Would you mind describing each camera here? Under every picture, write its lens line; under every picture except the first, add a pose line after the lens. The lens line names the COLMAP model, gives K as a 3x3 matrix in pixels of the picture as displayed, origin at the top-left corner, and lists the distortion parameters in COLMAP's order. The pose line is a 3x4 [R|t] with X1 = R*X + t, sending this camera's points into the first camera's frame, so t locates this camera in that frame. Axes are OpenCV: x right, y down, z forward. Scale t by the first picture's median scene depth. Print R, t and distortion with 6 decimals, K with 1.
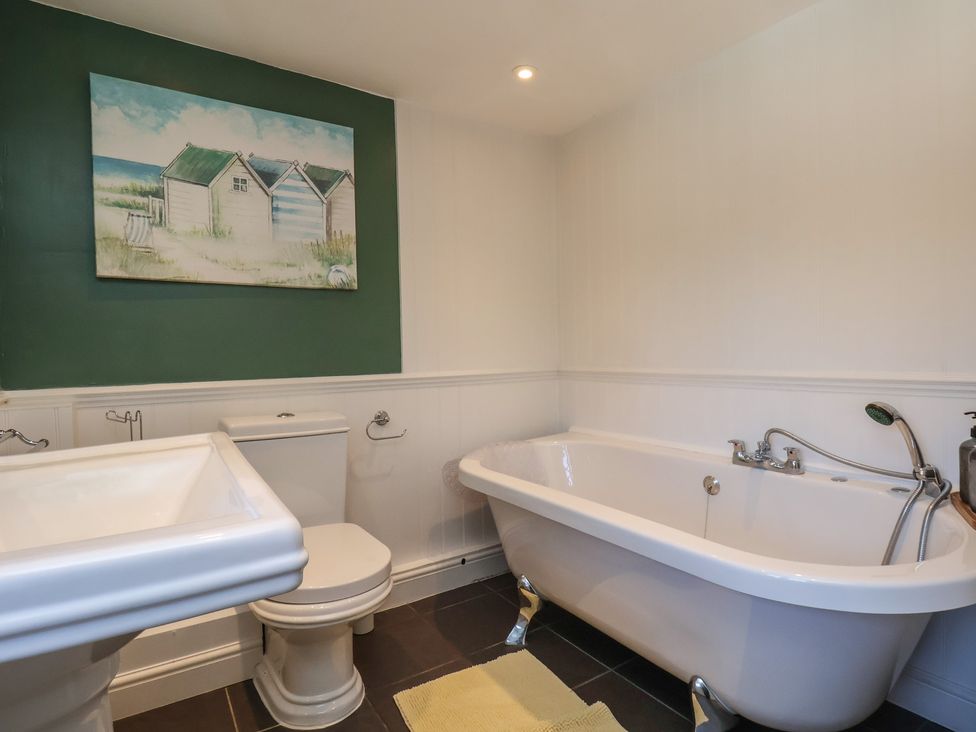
lens RADIAL K [[517.5, 0, 486.7], [0, 517.5, 368.7], [0, 0, 1]] dist [0.003863, -0.014781]
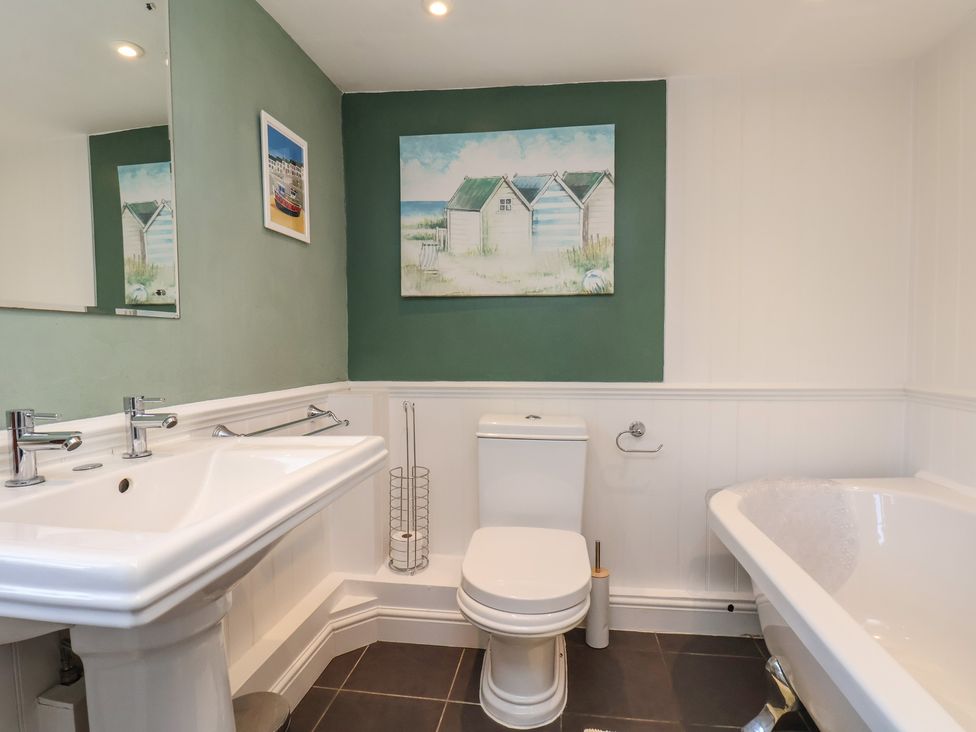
lens RADIAL K [[492.6, 0, 491.1], [0, 492.6, 375.1], [0, 0, 1]] dist [-0.004770, -0.000562]
pose [[0.771711, 0.049214, -0.634066, 0.176071], [-0.033821, 0.998766, 0.036358, -0.029555], [0.635073, -0.006613, 0.772424, 0.162452]]
